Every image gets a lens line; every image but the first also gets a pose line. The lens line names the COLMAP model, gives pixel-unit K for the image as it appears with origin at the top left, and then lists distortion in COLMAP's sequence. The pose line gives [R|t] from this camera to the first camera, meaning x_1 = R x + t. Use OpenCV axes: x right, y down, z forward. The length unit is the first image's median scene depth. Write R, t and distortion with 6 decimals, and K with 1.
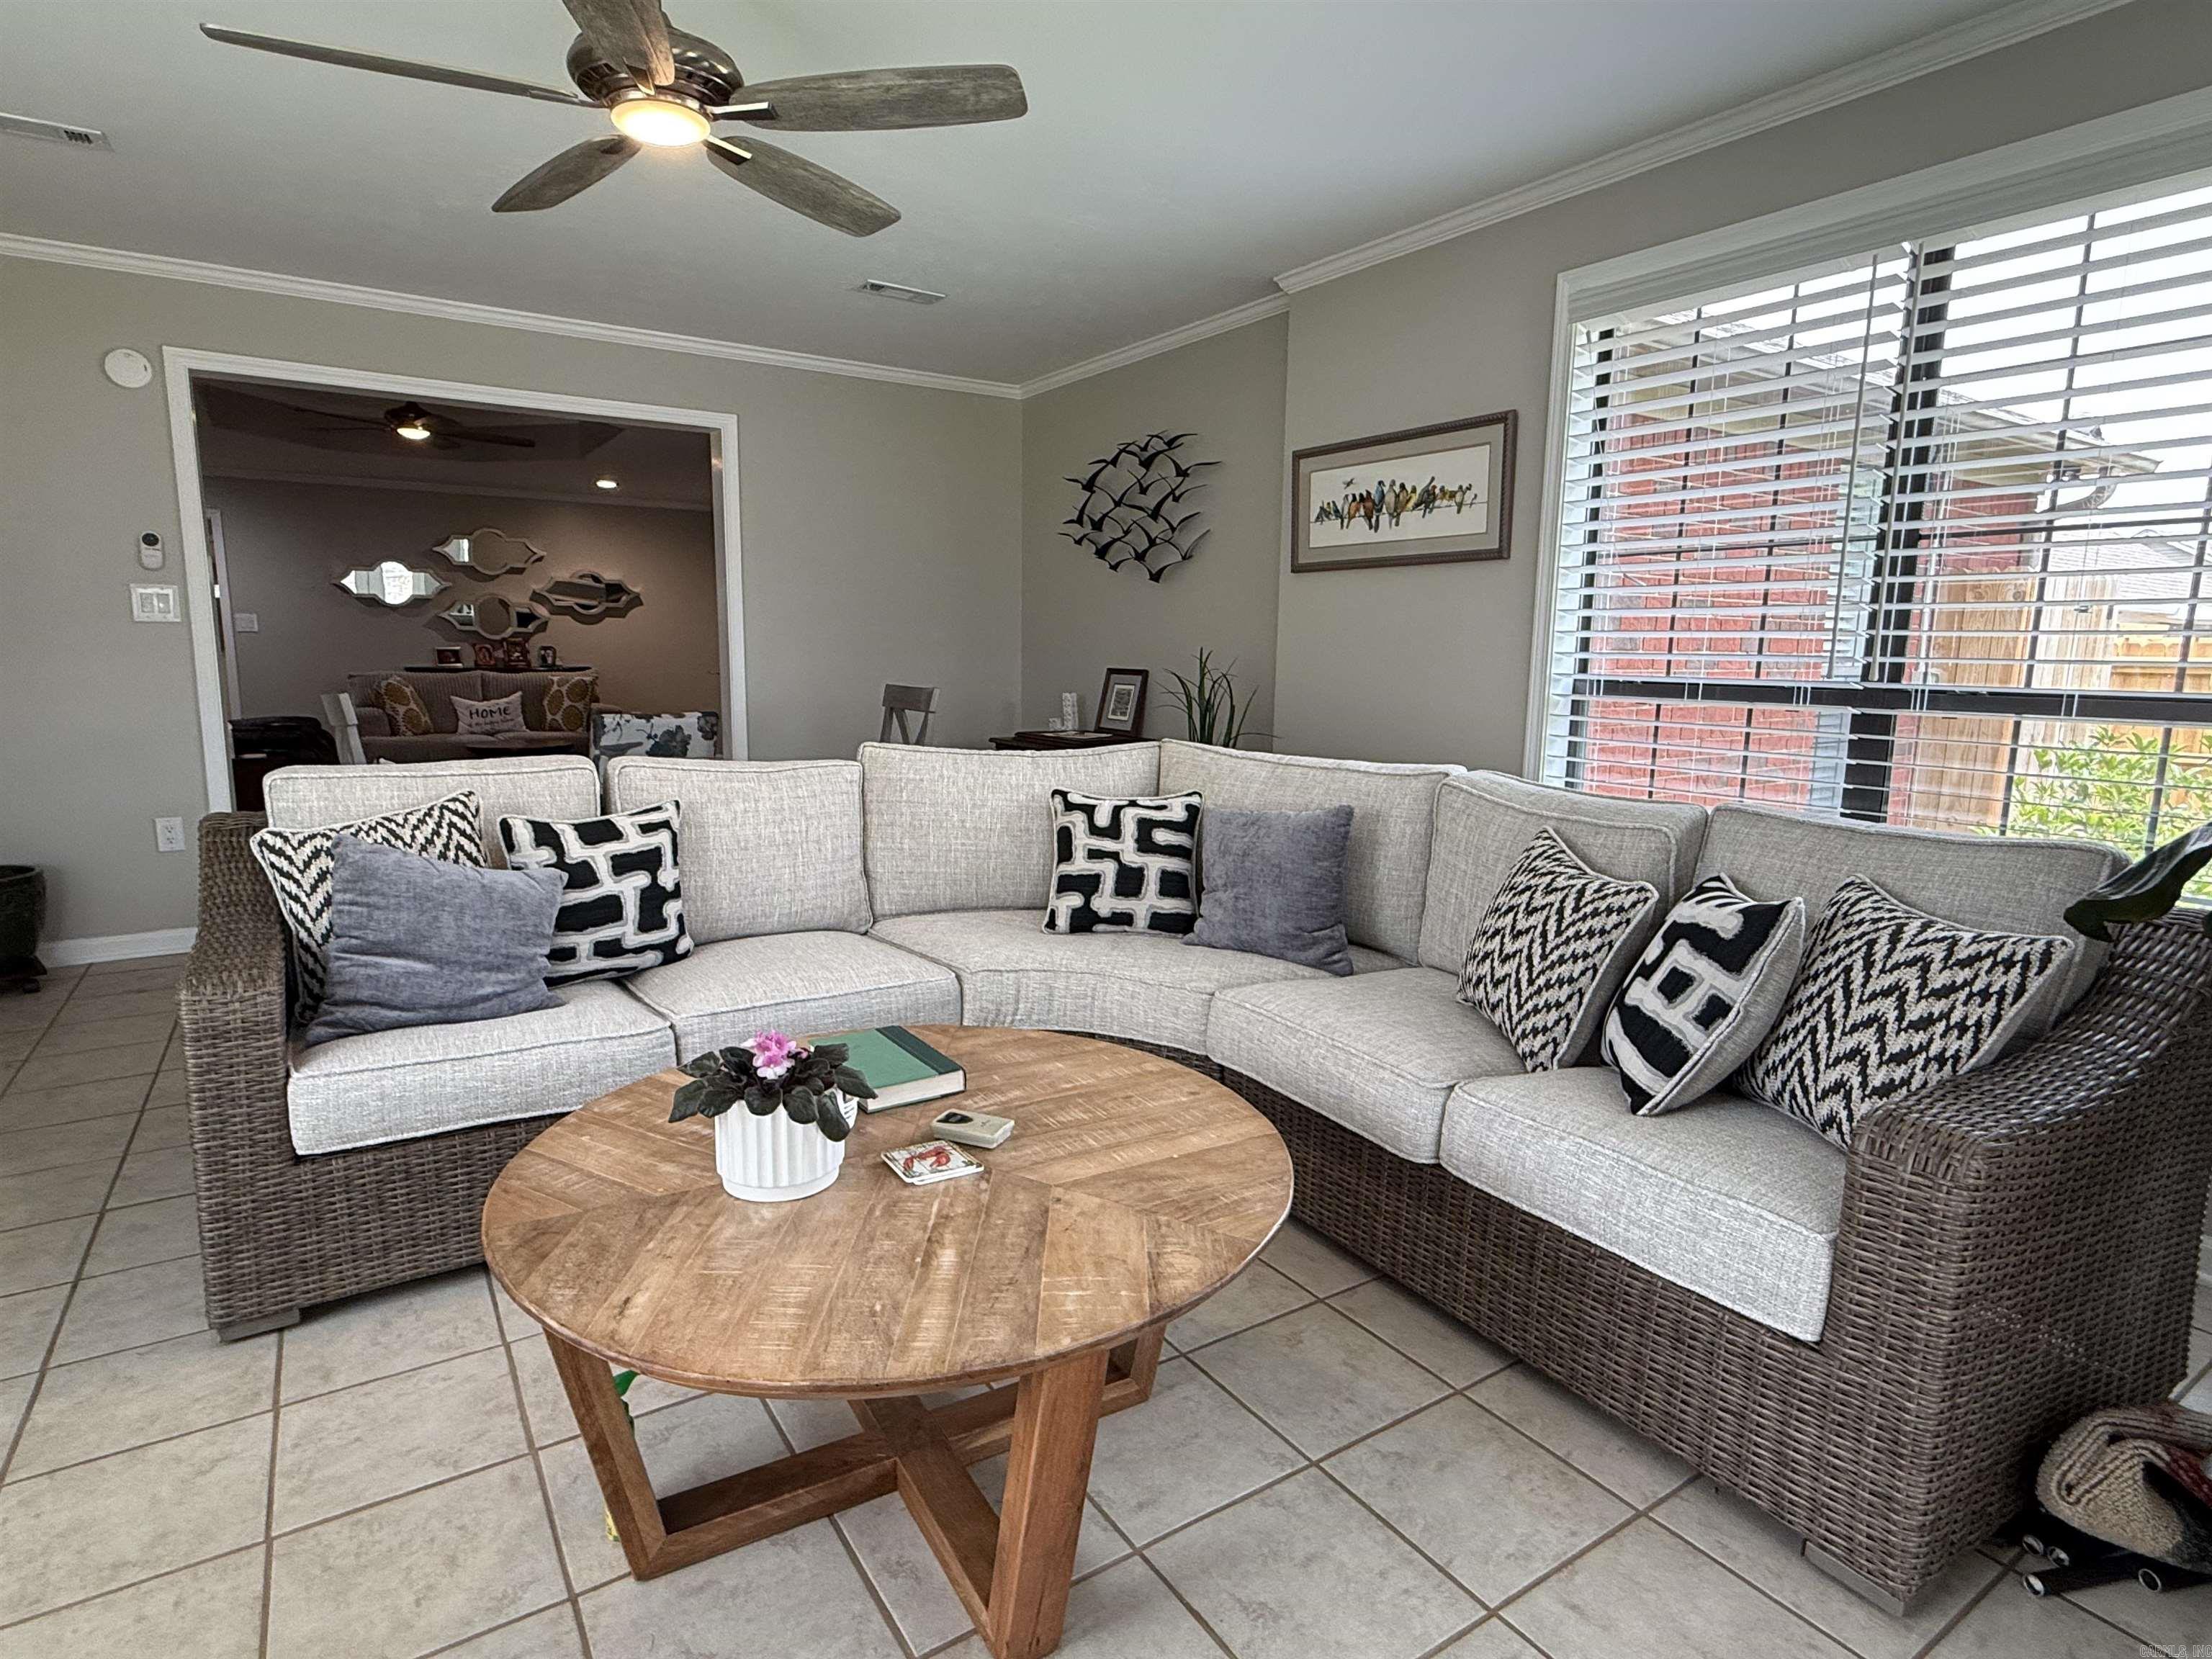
lens RADIAL K [[1177.7, 0, 1087.9], [0, 1177.7, 834.6], [0, 0, 1]] dist [0.001740, -0.000357]
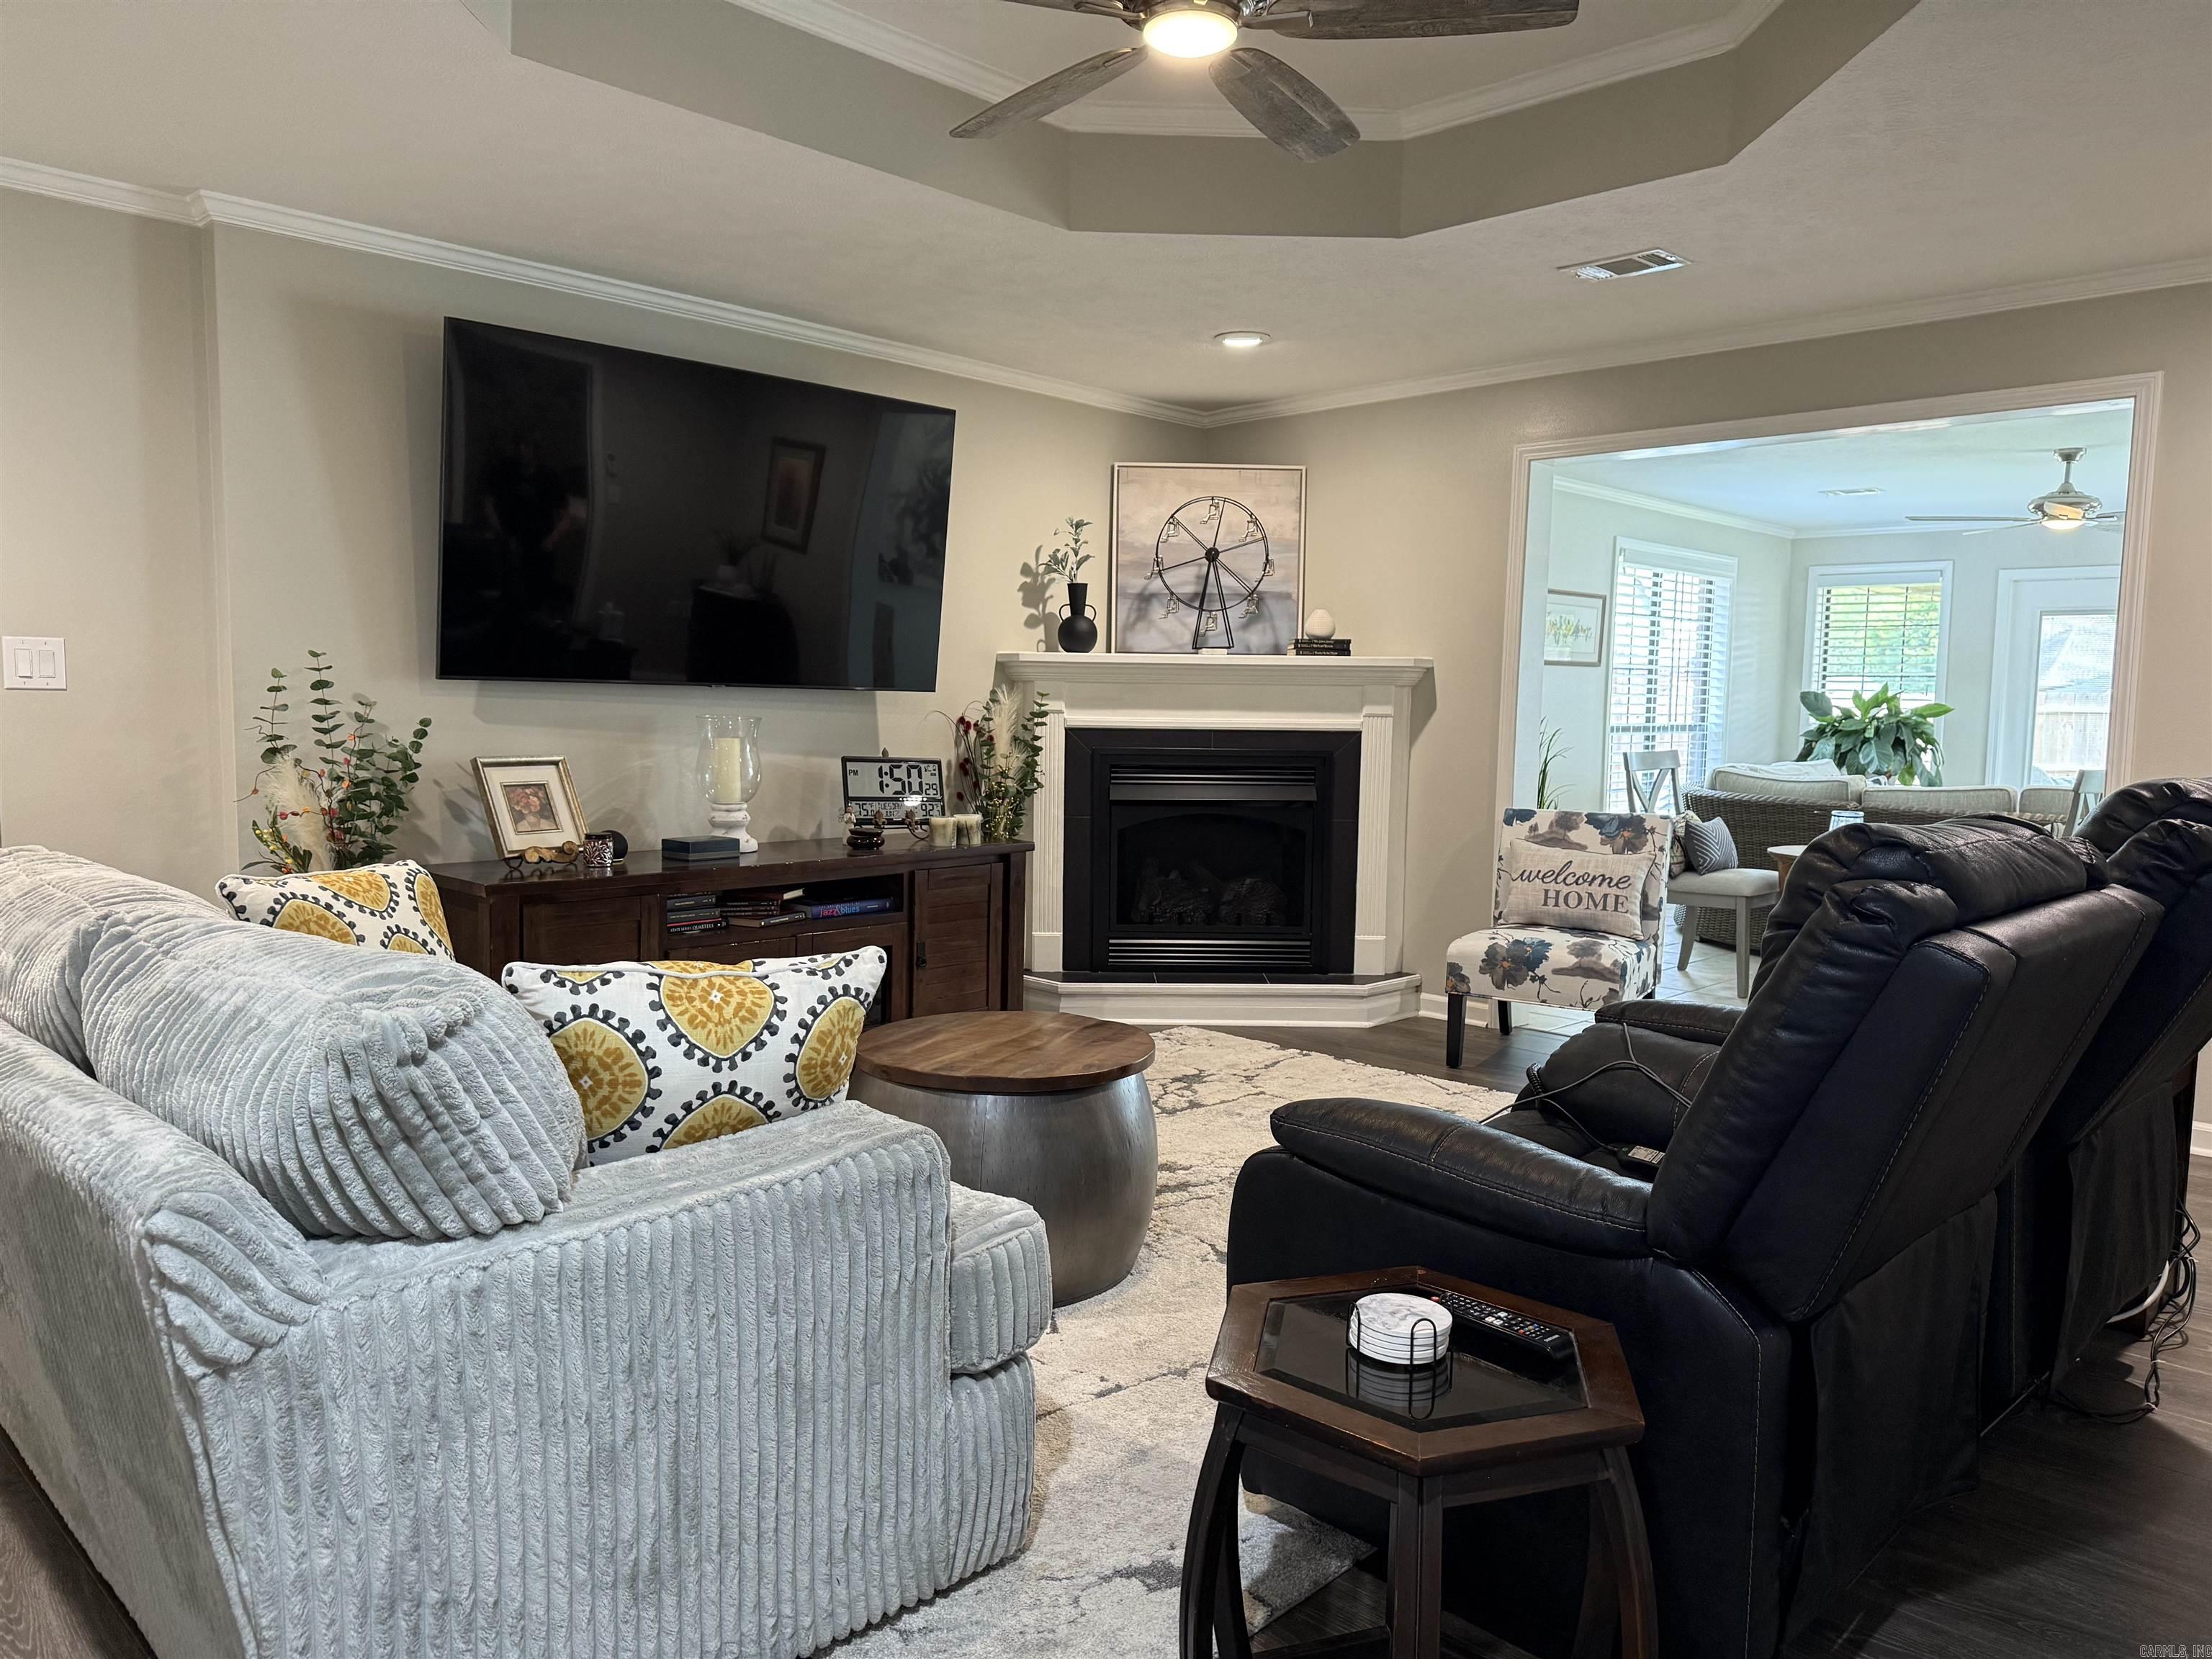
lens RADIAL K [[1542.9, 0, 1113.7], [0, 1542.9, 834.6], [0, 0, 1]] dist [0.031705, -0.046021]
pose [[-0.232063, -0.101696, 0.967370, -0.733244], [0.137362, 0.981127, 0.136095, -0.155077], [-0.962953, 0.164462, -0.213714, 0.873722]]
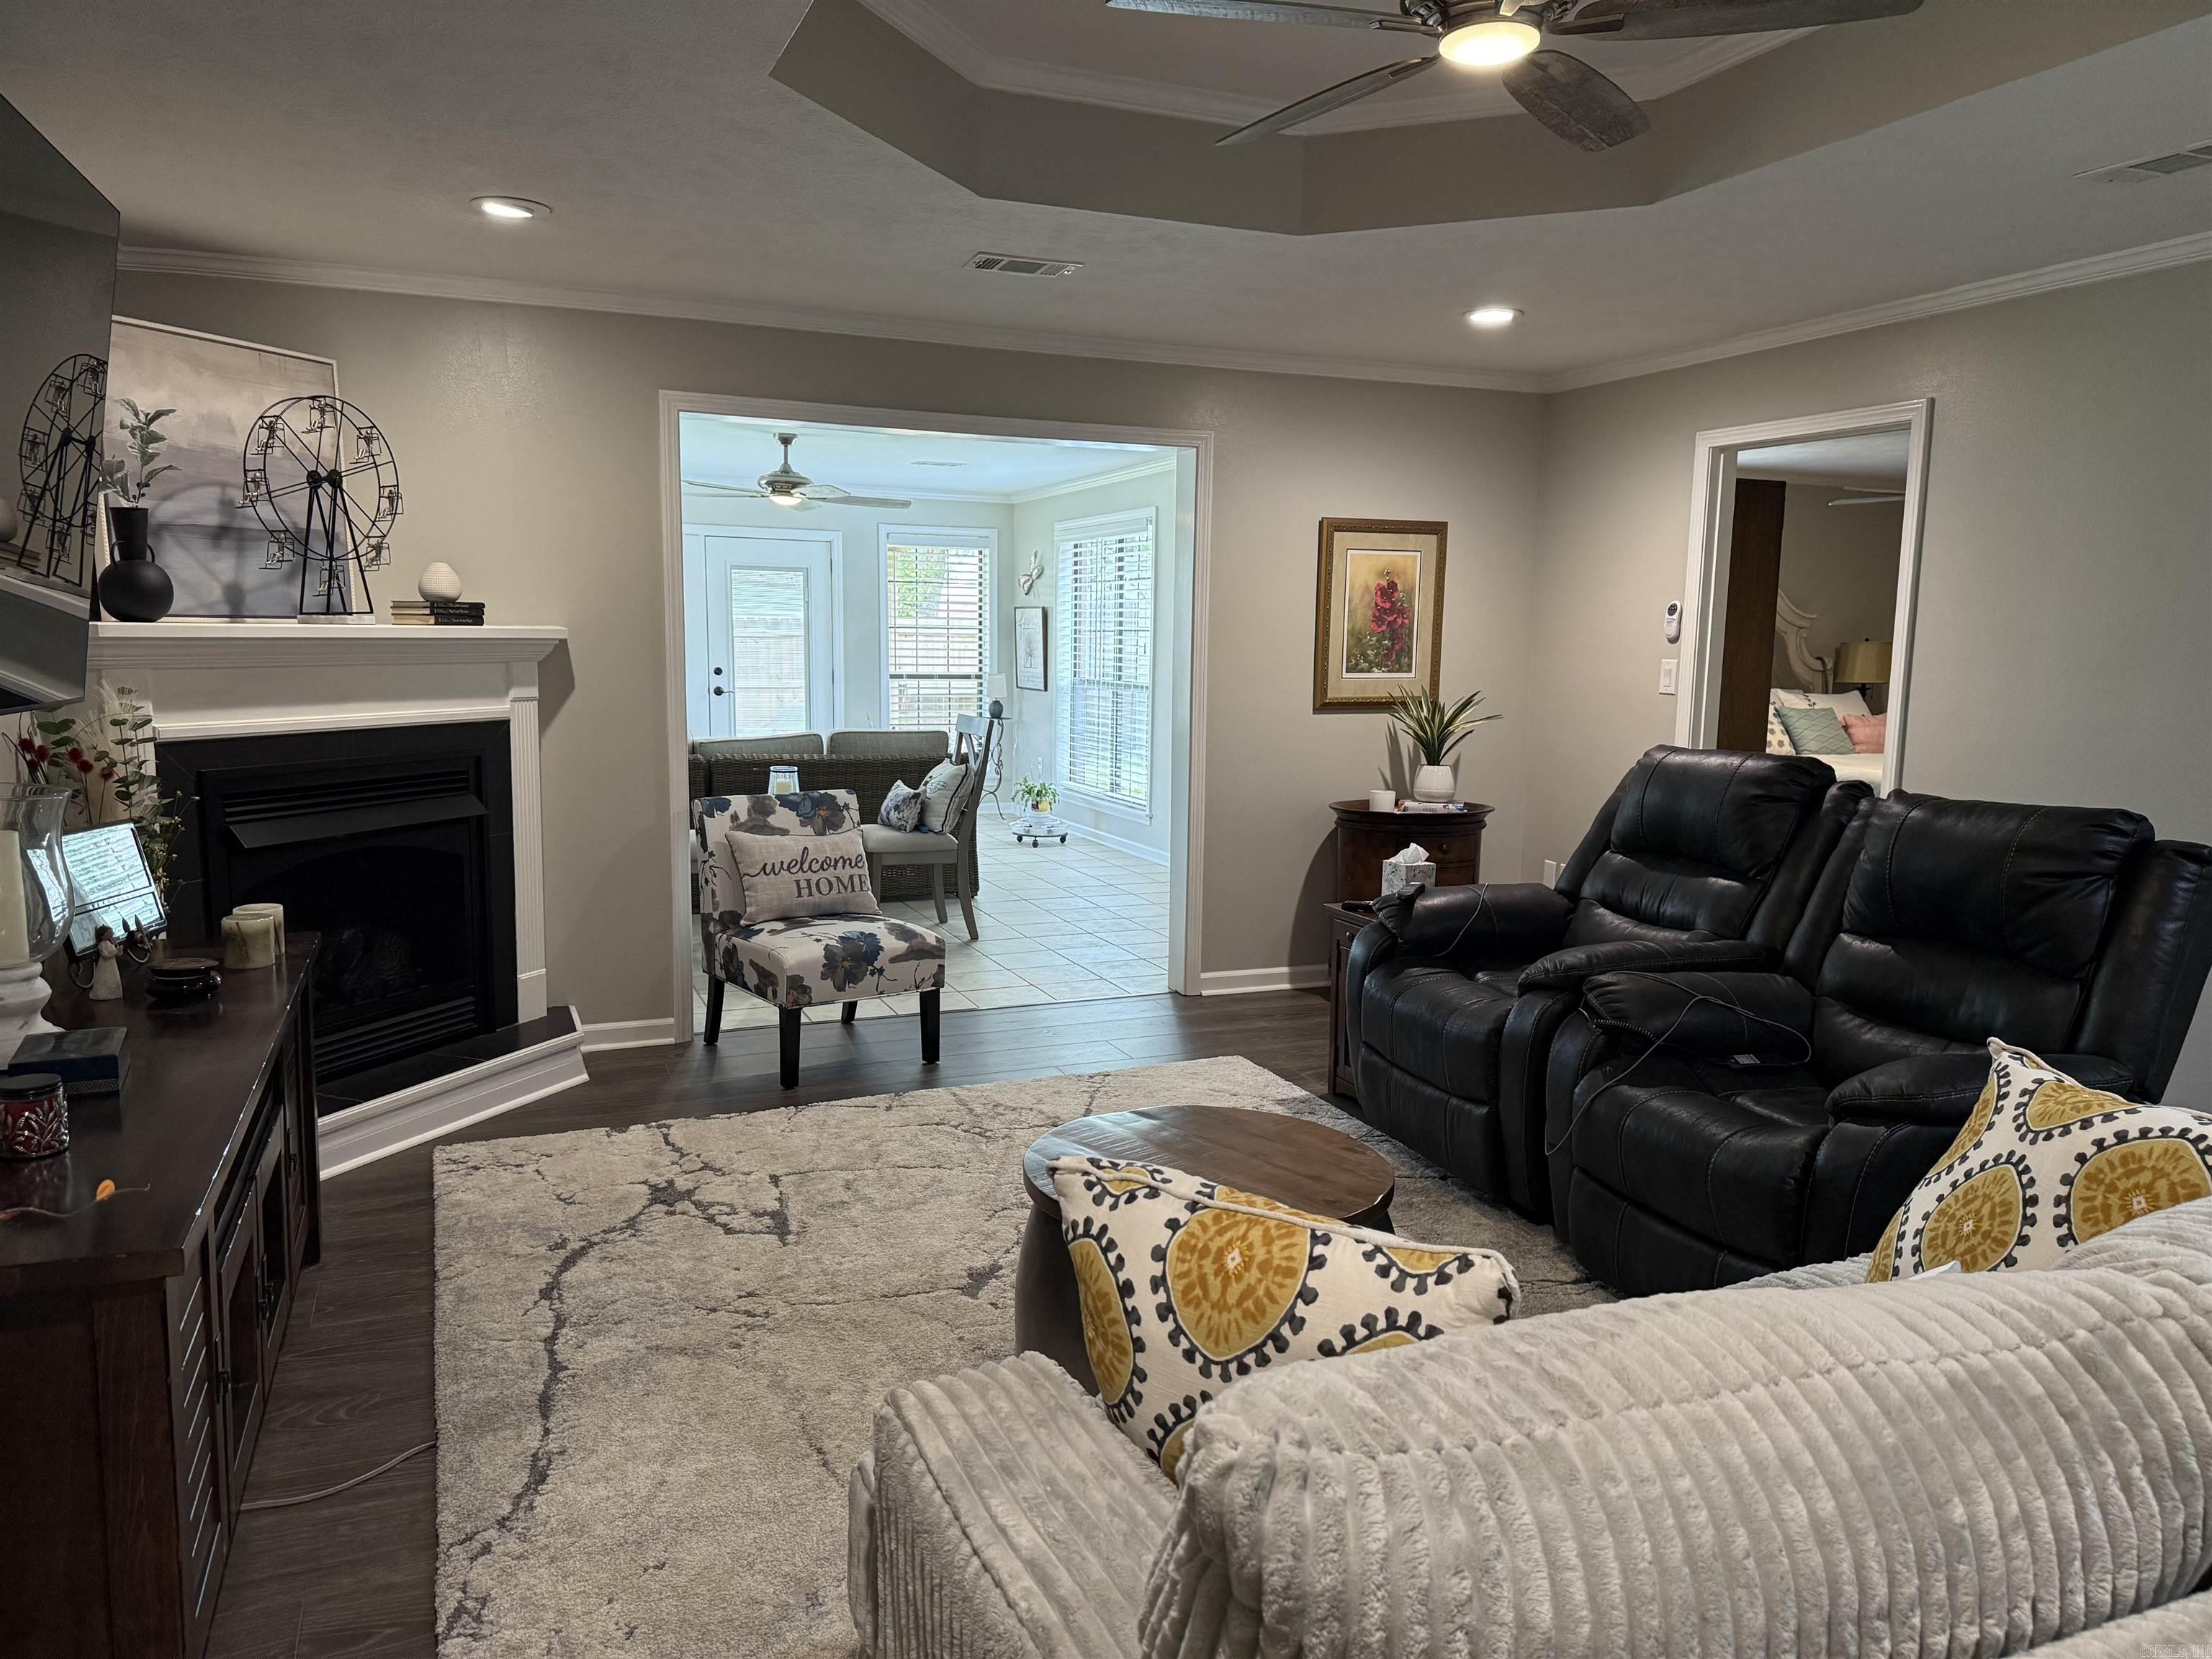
lens RADIAL K [[1542.9, 0, 1120.0], [0, 1542.9, 831.8], [0, 0, 1]] dist [0.031705, -0.046021]
pose [[-0.985379, -0.051845, 0.162297, -0.438168], [-0.004091, 0.959503, 0.281670, -0.202683], [-0.170328, 0.276888, -0.945686, 1.078968]]
